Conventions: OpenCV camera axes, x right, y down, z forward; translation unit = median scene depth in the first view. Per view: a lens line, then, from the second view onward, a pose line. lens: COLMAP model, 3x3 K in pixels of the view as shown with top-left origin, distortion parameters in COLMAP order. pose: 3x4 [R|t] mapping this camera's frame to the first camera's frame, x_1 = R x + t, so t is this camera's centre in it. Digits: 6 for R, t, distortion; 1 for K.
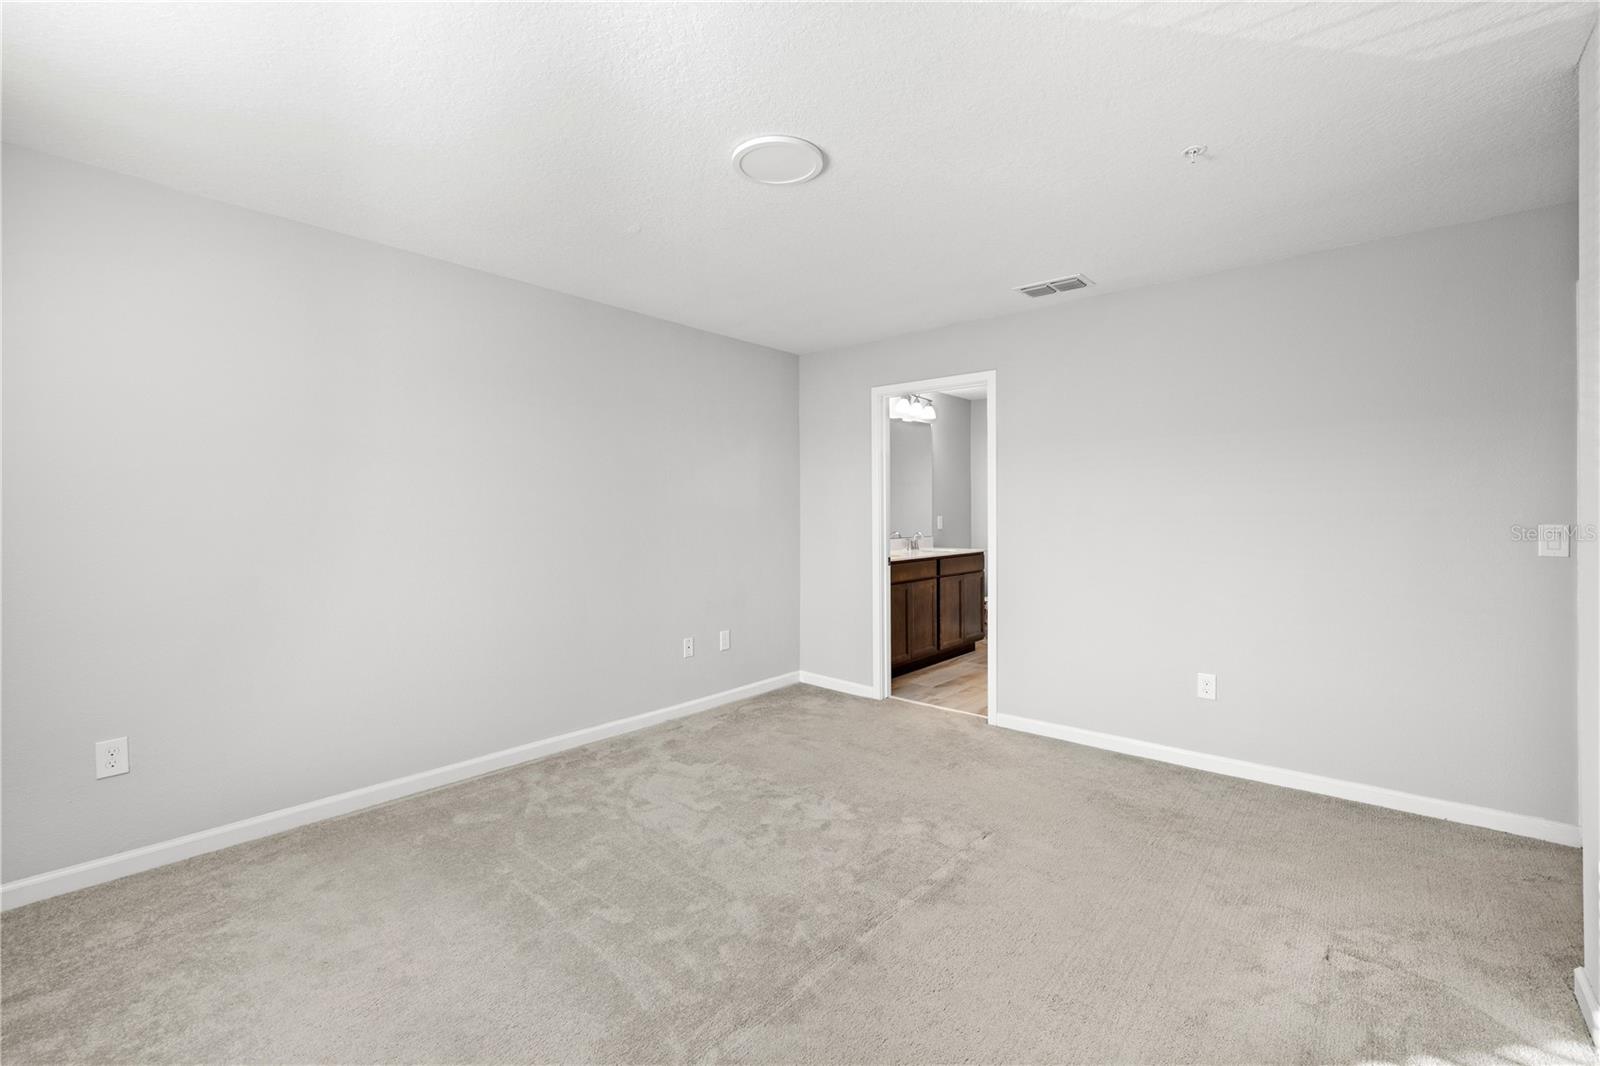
lens RADIAL K [[680.8, 0, 828.0], [0, 680.8, 517.7], [0, 0, 1]] dist [-0.002571, 0.000493]
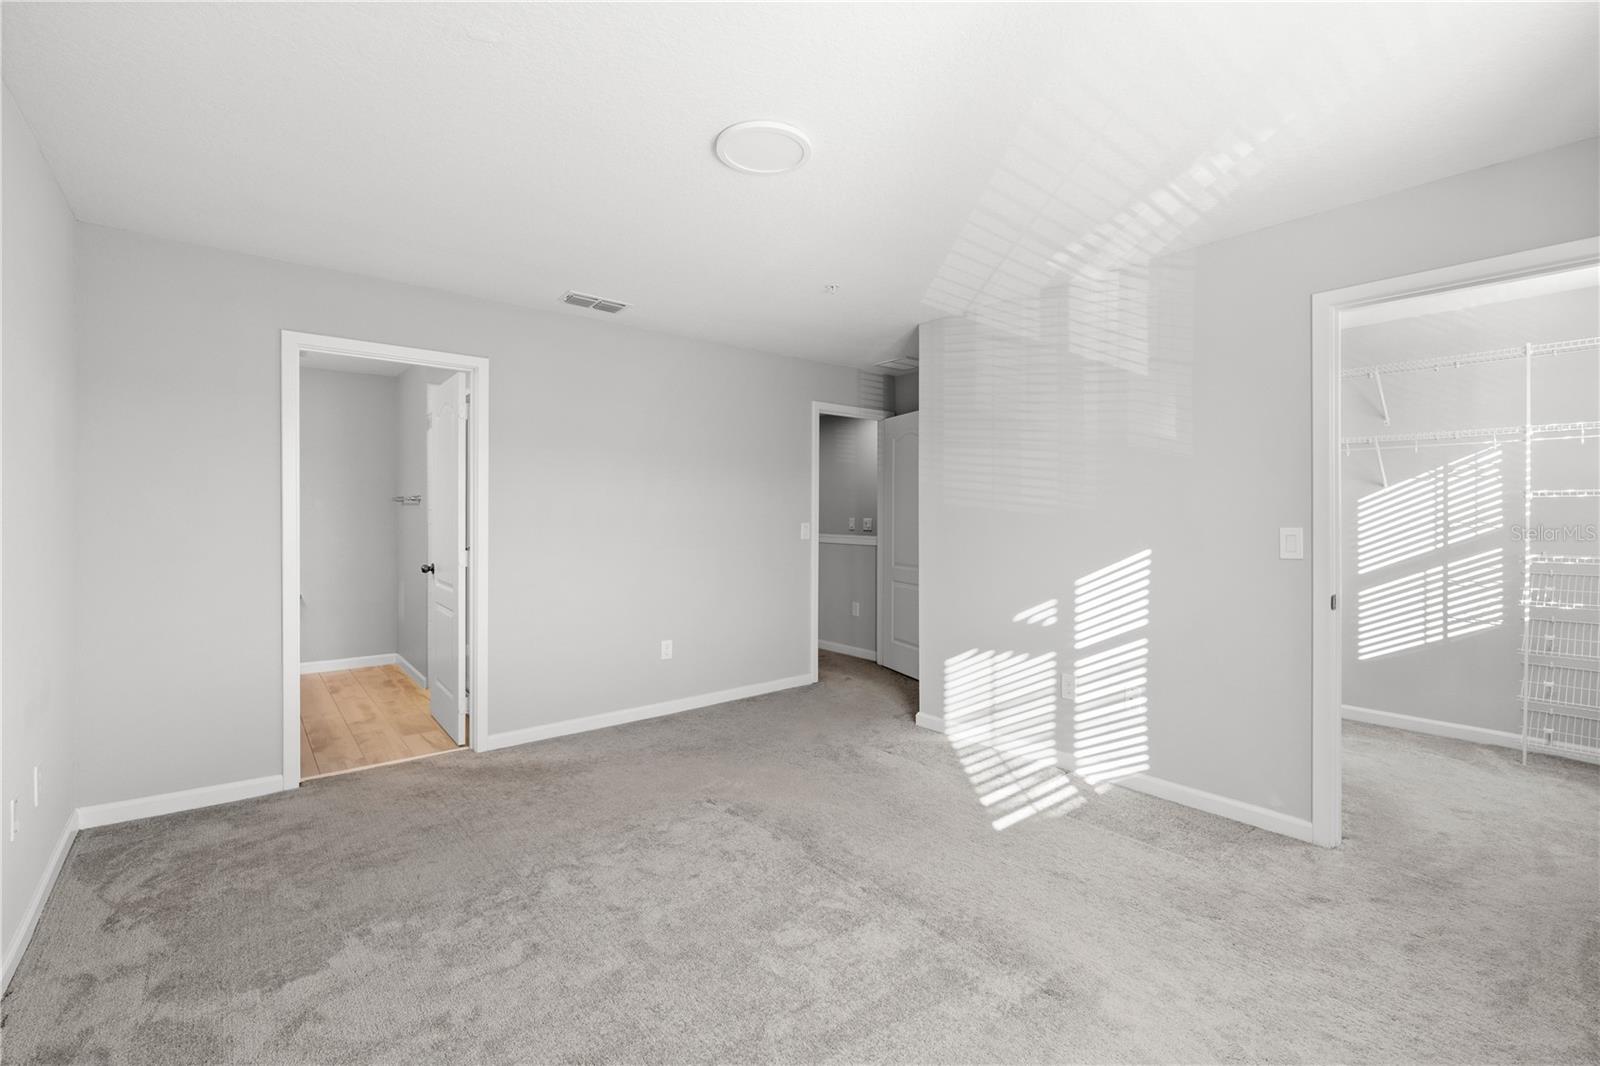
lens RADIAL K [[680.8, 0, 784.2], [0, 680.8, 515.8], [0, 0, 1]] dist [-0.002571, 0.000493]
pose [[0.201538, -0.000759, 0.979480, -0.669680], [-0.001395, 0.999998, 0.001062, -0.010088], [-0.979480, -0.001580, 0.201537, 0.513151]]
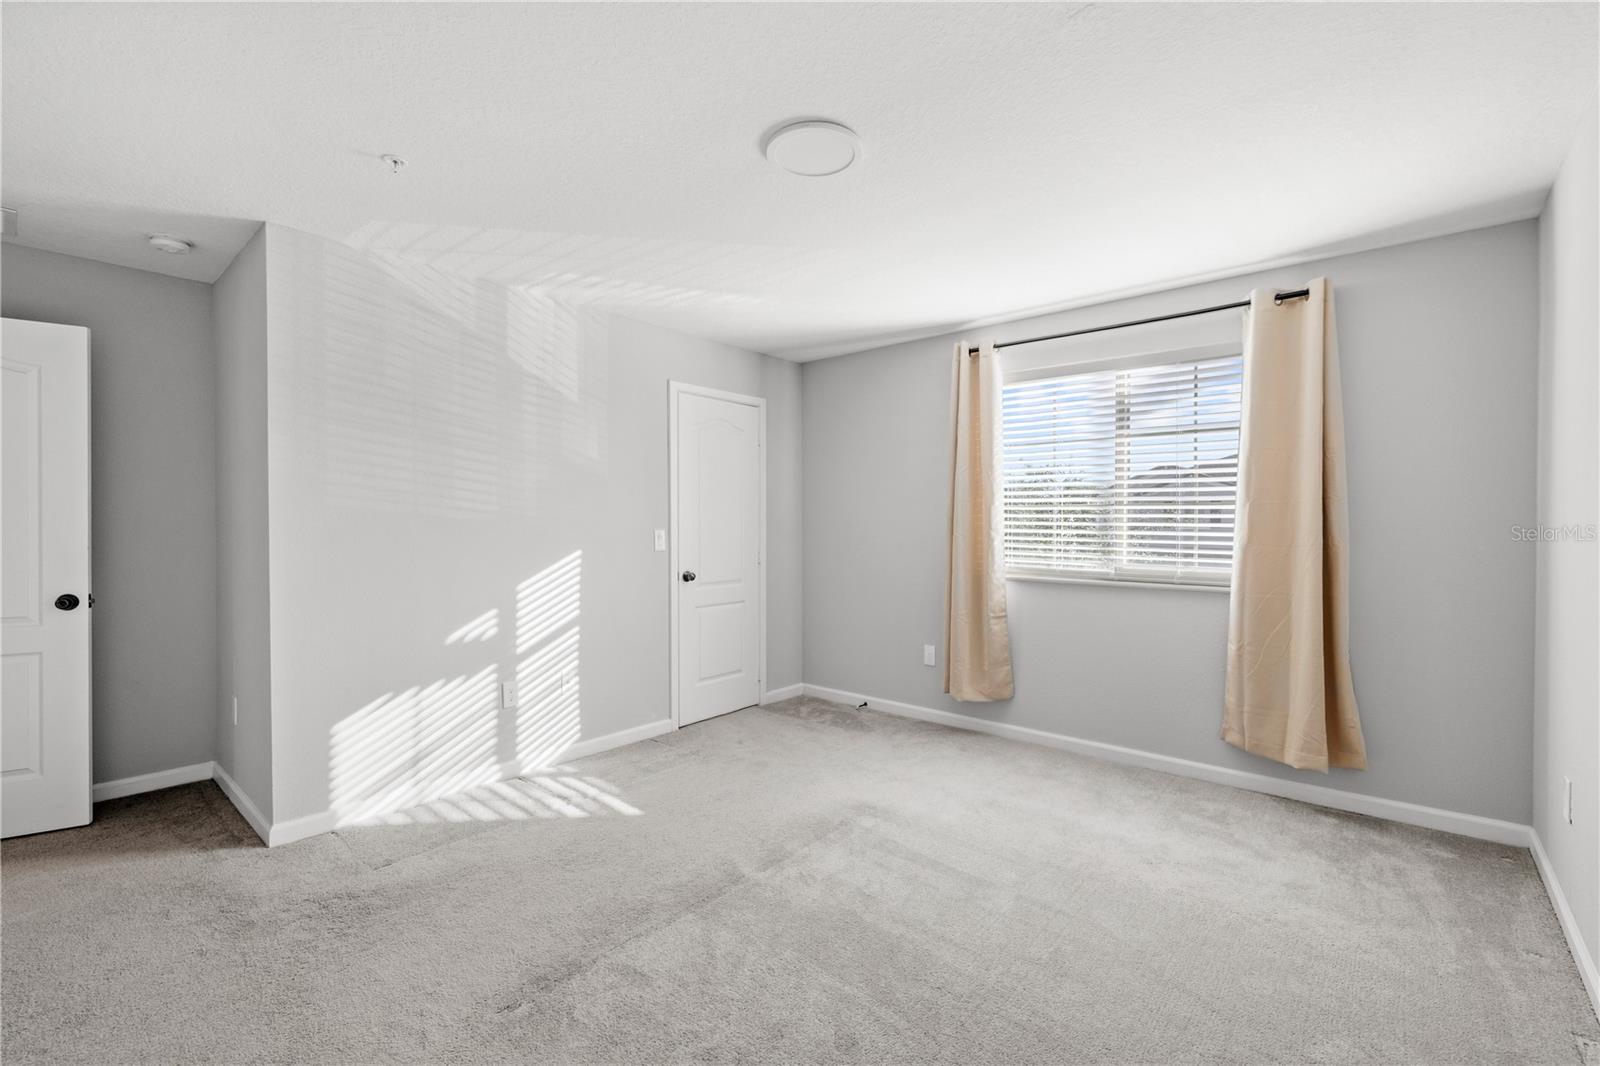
lens RADIAL K [[680.8, 0, 800.3], [0, 680.8, 527.2], [0, 0, 1]] dist [-0.002571, 0.000493]
pose [[-0.999464, 0.000208, 0.032729, -0.047694], [0.000307, 0.999995, 0.003030, -0.004395], [-0.032728, 0.003038, -0.999460, 1.299875]]
